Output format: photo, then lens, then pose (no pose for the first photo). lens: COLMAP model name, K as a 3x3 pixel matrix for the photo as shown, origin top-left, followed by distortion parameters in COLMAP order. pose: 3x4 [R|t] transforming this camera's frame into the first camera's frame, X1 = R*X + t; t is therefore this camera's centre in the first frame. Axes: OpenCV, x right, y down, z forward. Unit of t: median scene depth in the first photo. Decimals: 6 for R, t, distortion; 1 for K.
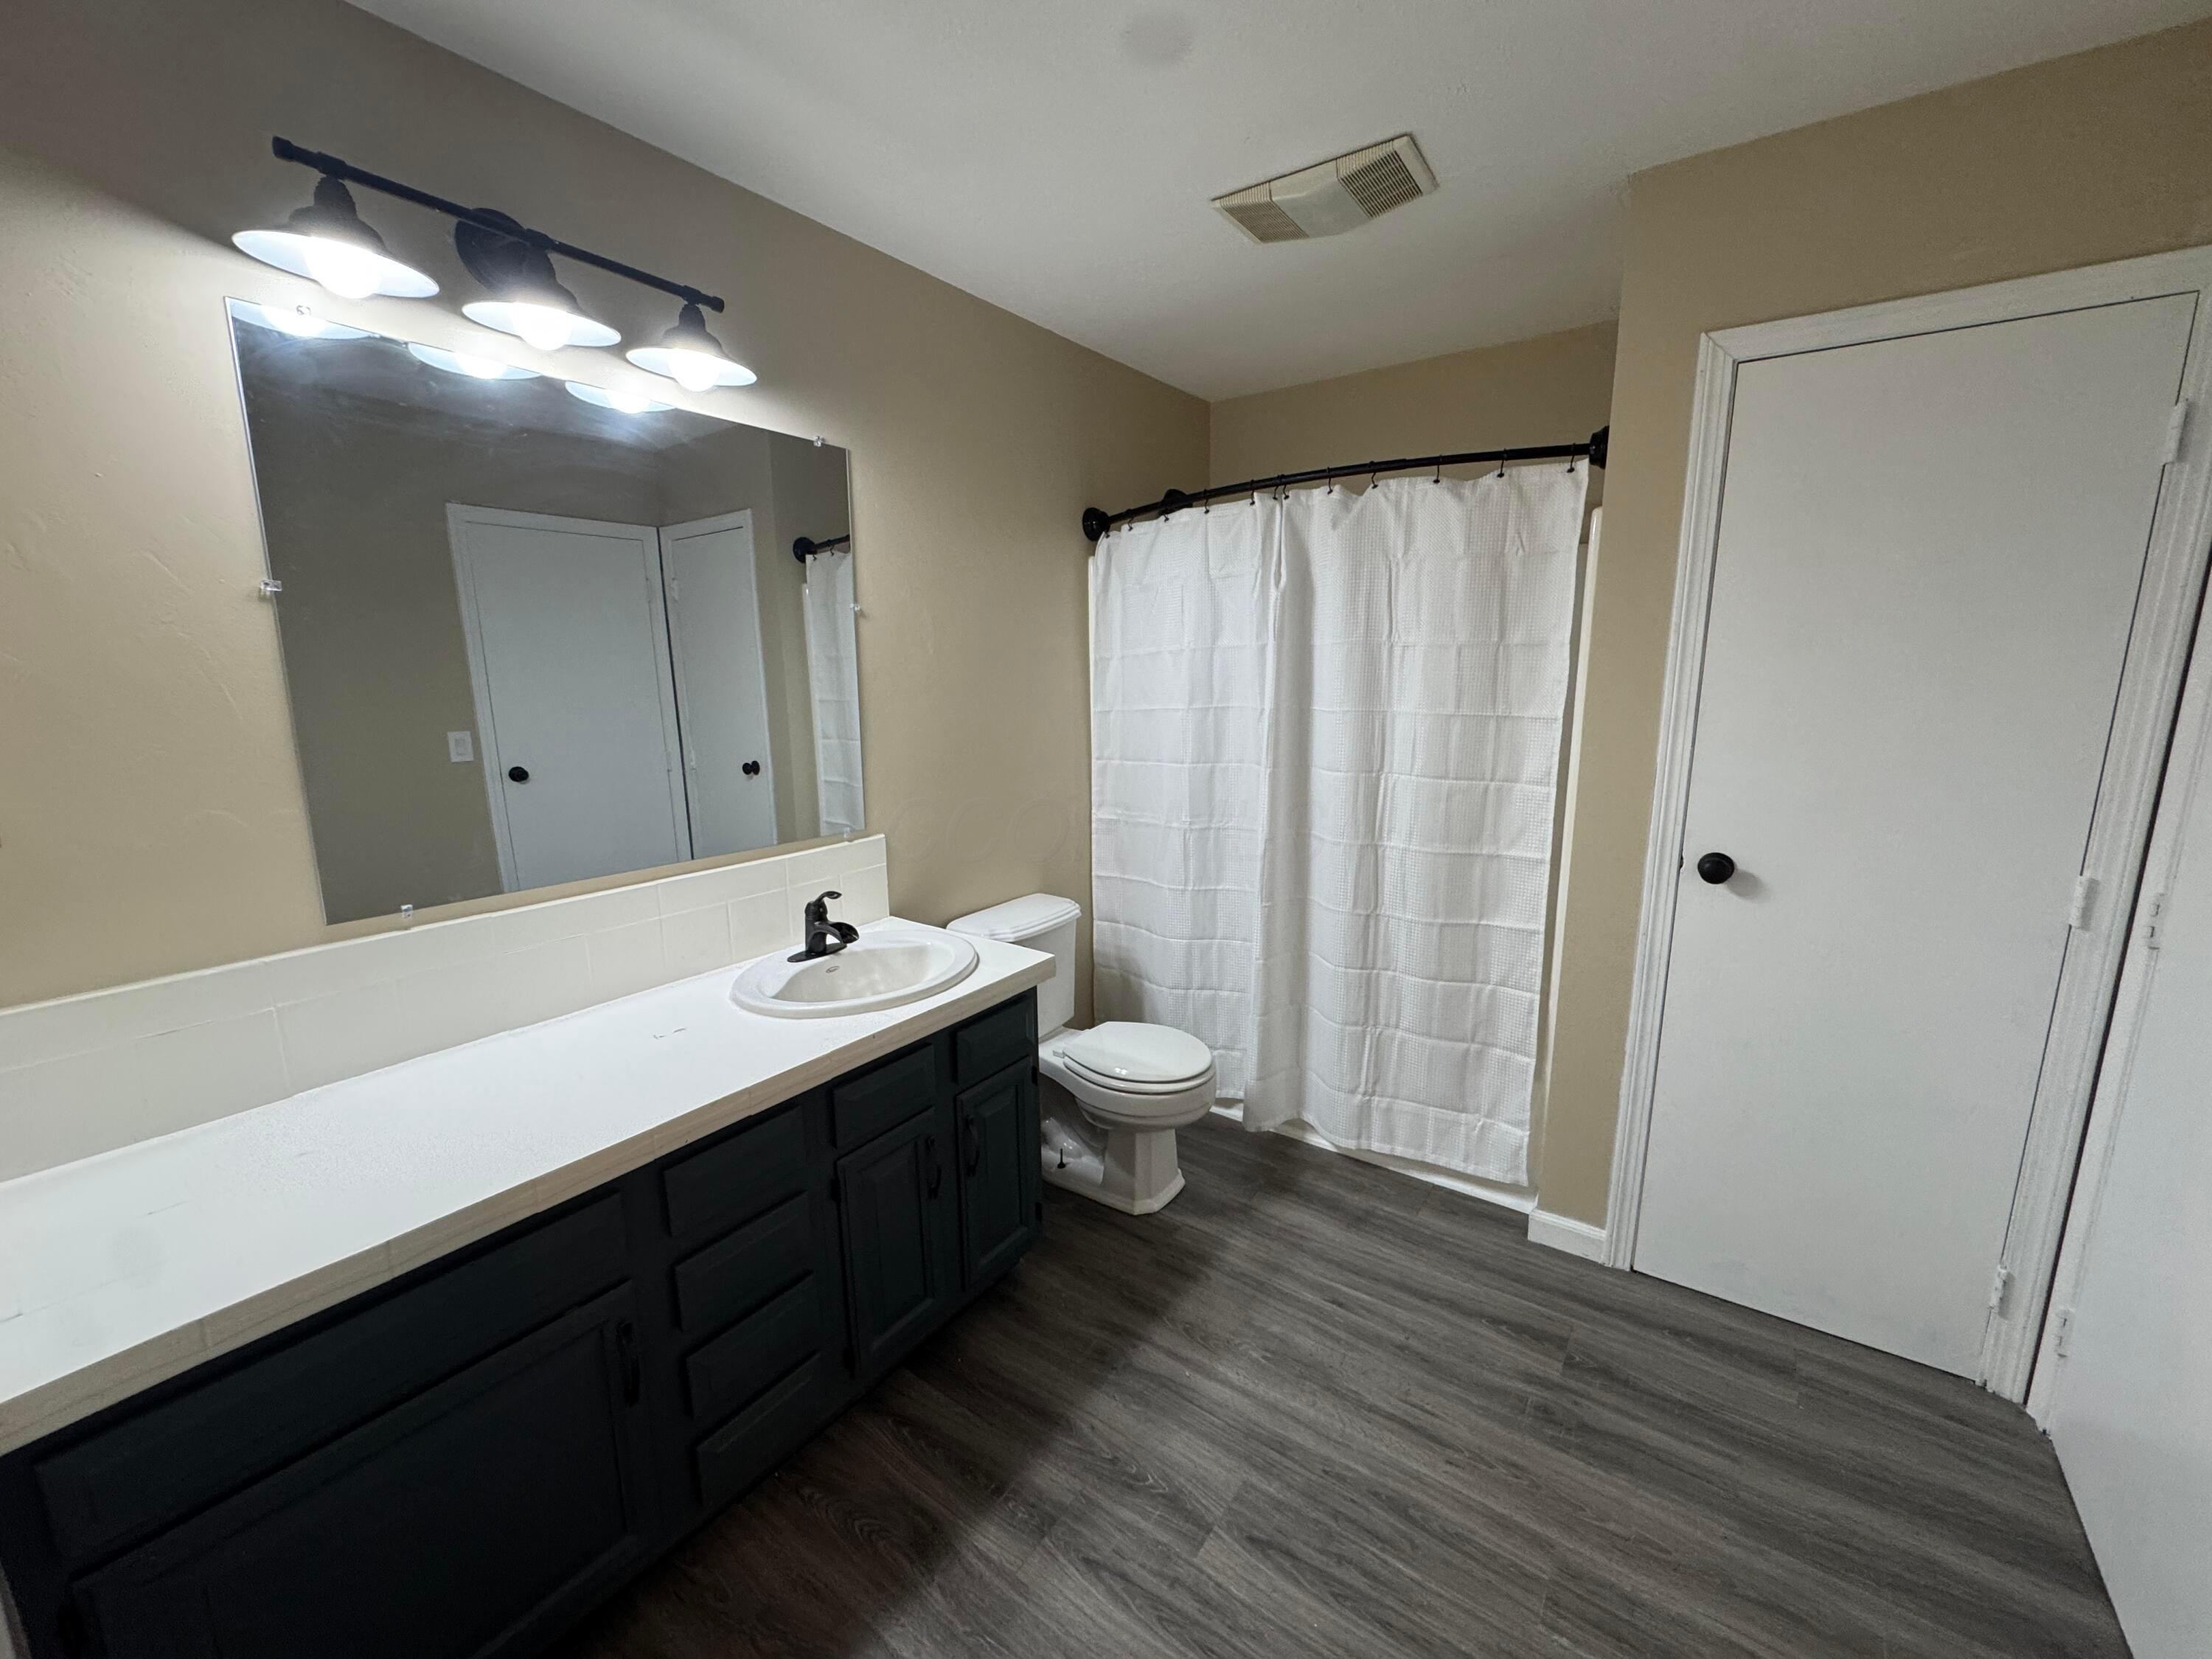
lens RADIAL K [[880.2, 0, 1102.7], [0, 880.2, 829.7], [0, 0, 1]] dist [-0.000983, -0.000035]
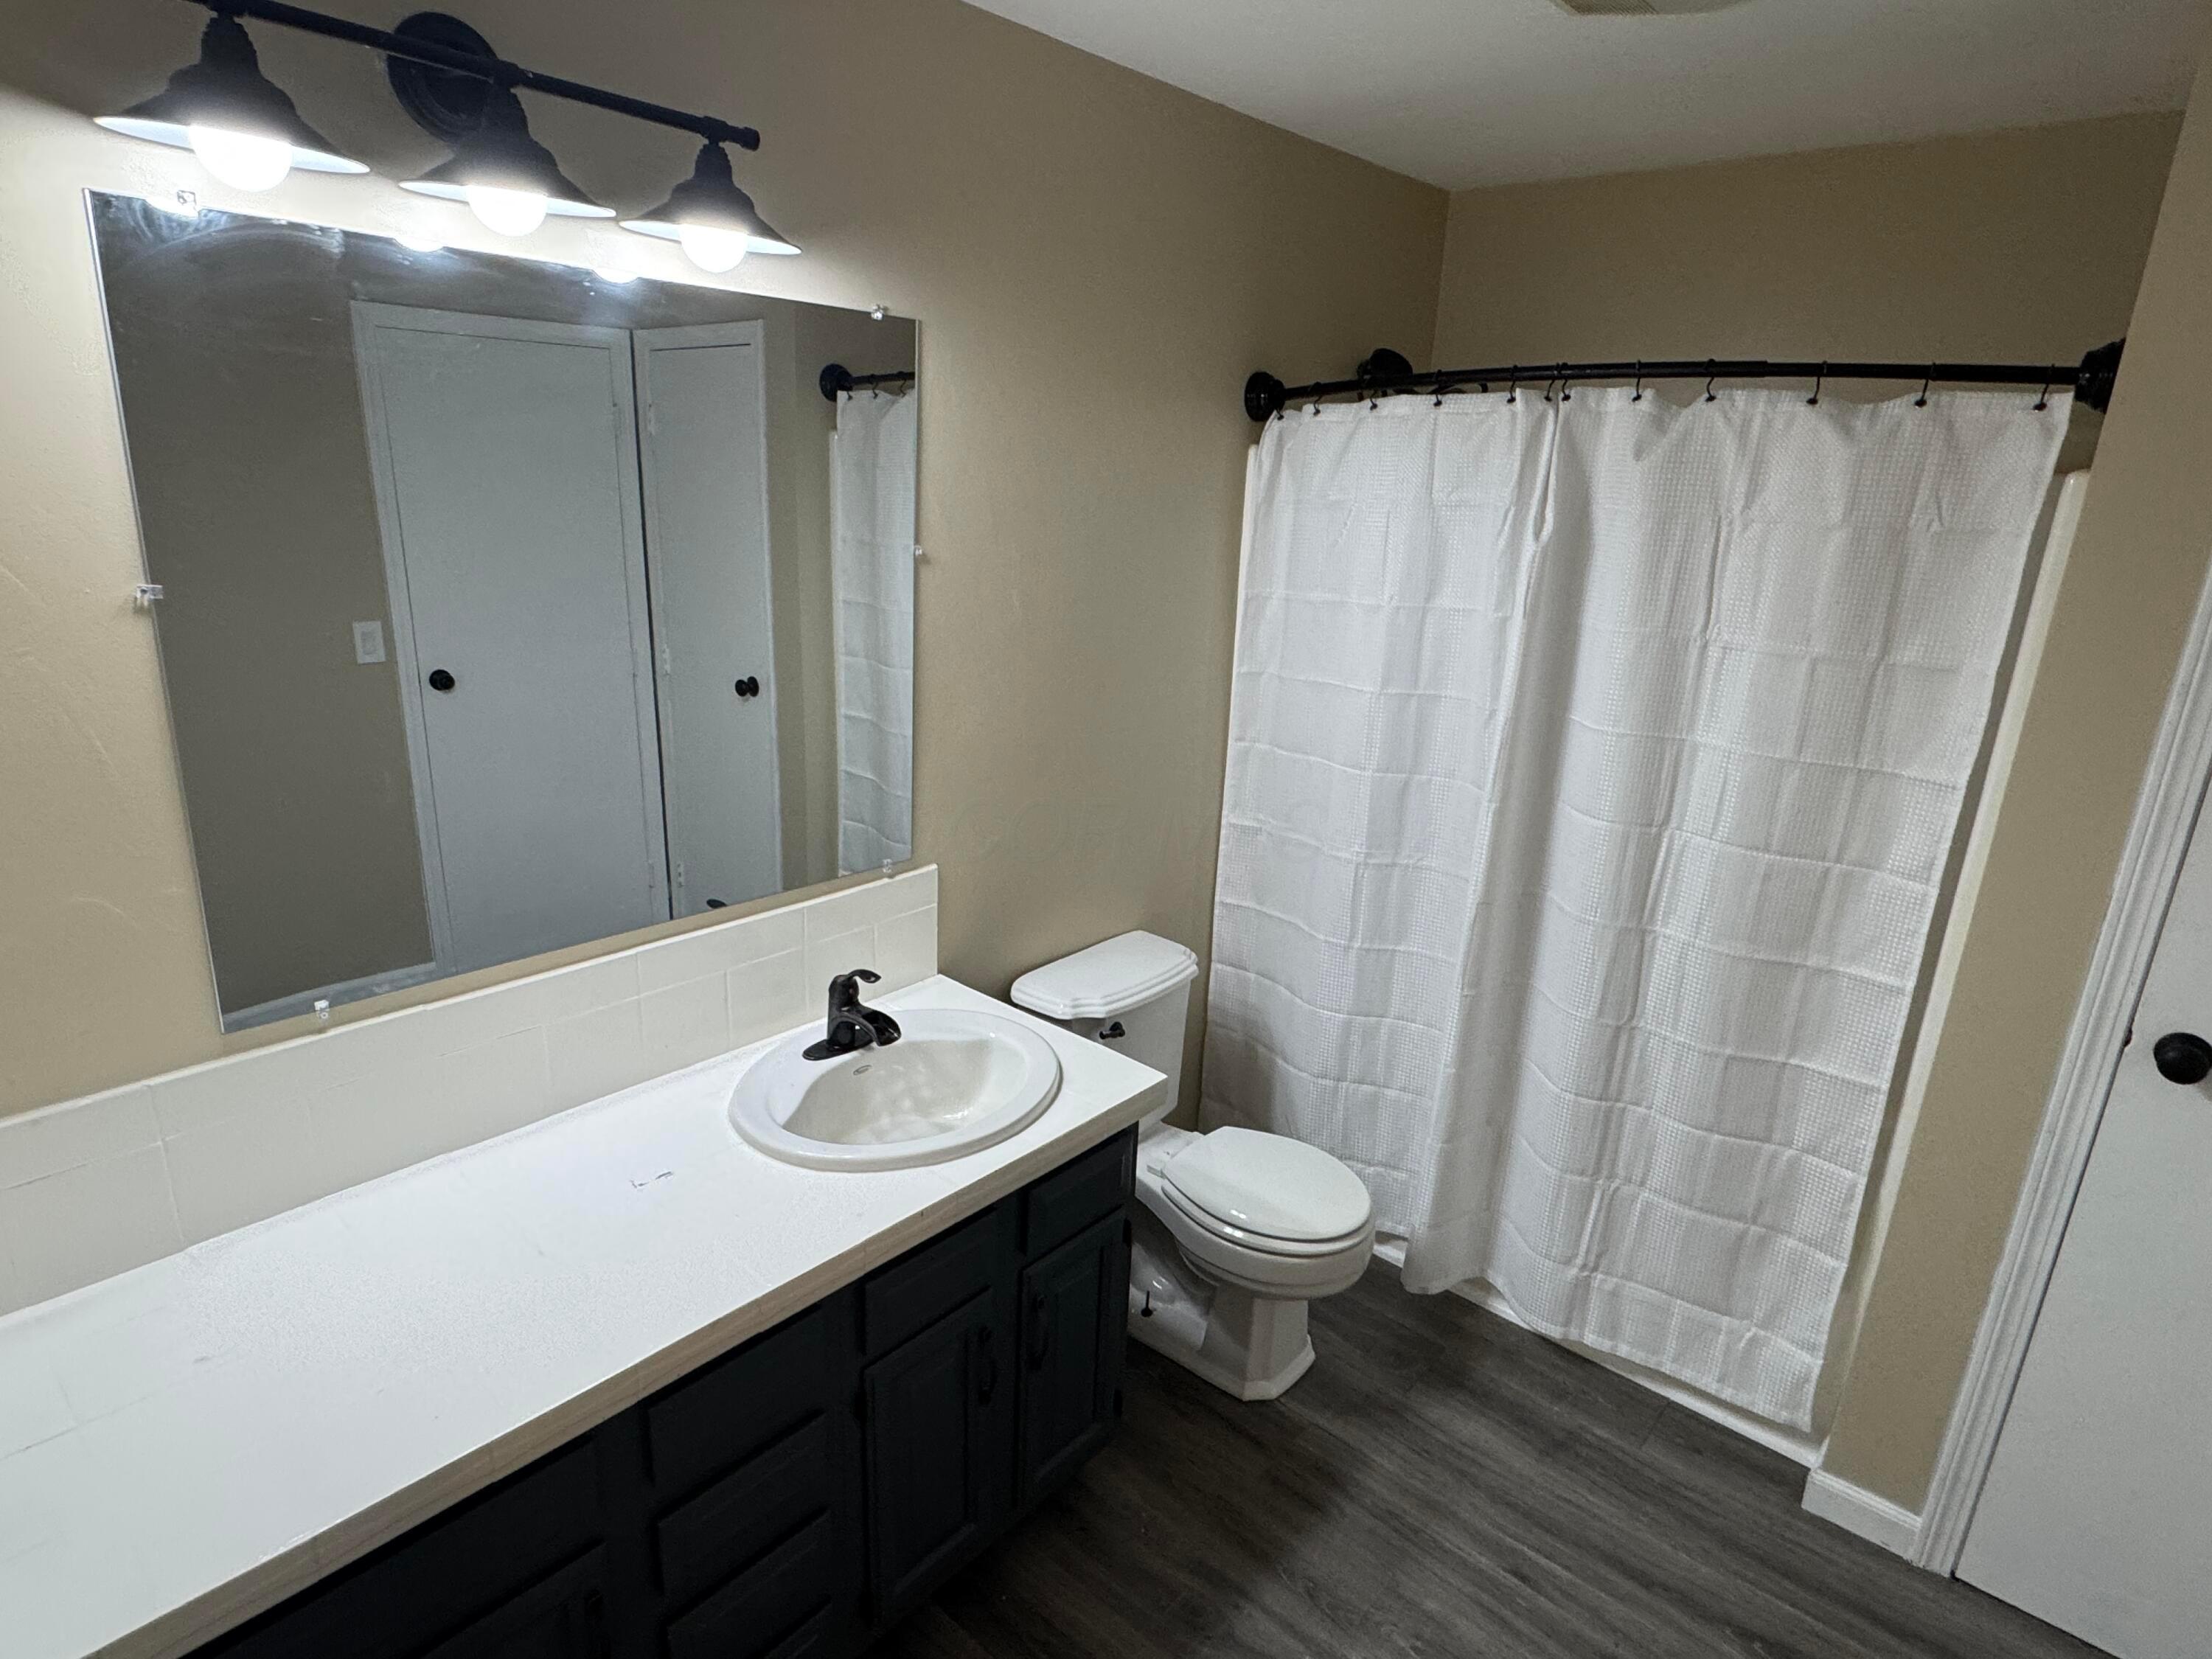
lens RADIAL K [[1230.3, 0, 1092.2], [0, 1230.3, 835.9], [0, 0, 1]] dist [-0.003949, 0.004405]
pose [[0.993359, 0.078299, -0.084307, -0.041086], [-0.068554, 0.991243, 0.112858, -0.139970], [0.092405, -0.106329, 0.990028, 0.026641]]
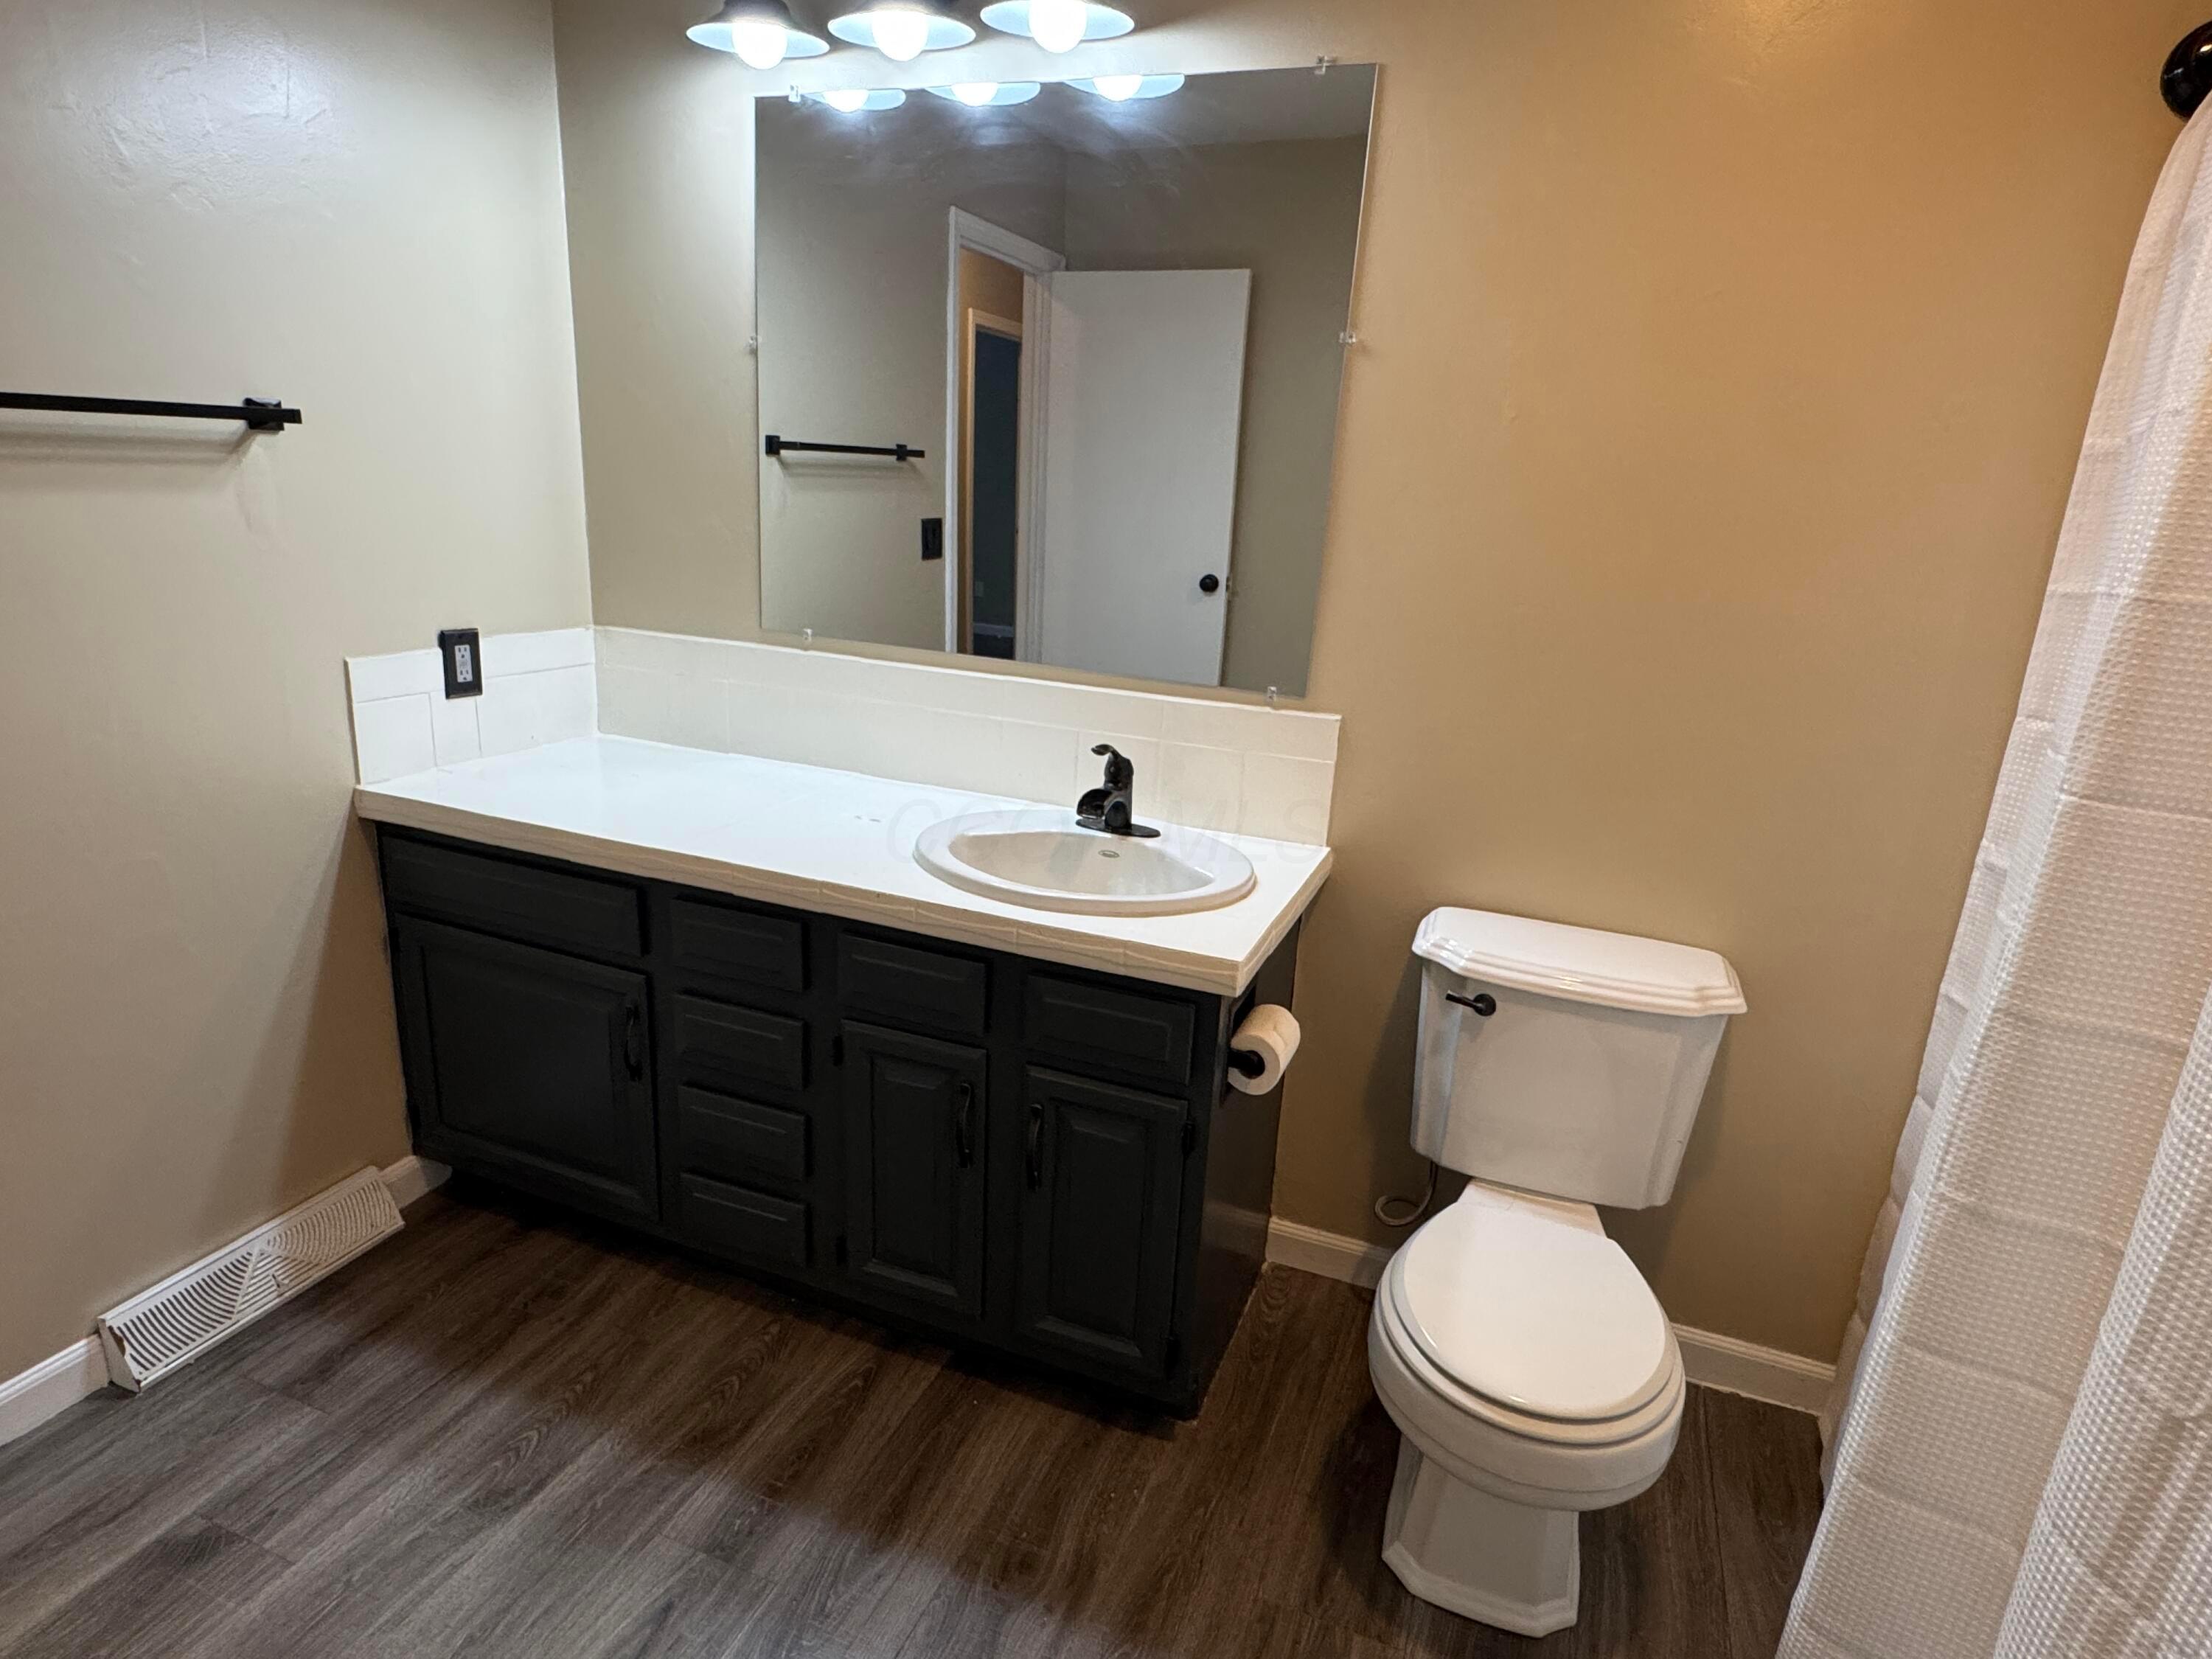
lens RADIAL K [[1230.3, 0, 1092.2], [0, 1230.3, 835.9], [0, 0, 1]] dist [-0.003949, 0.004405]
pose [[0.239609, 0.297398, -0.924198, 0.543120], [-0.232225, 0.941852, 0.242872, -0.086148], [0.942687, 0.156427, 0.294740, 0.594093]]
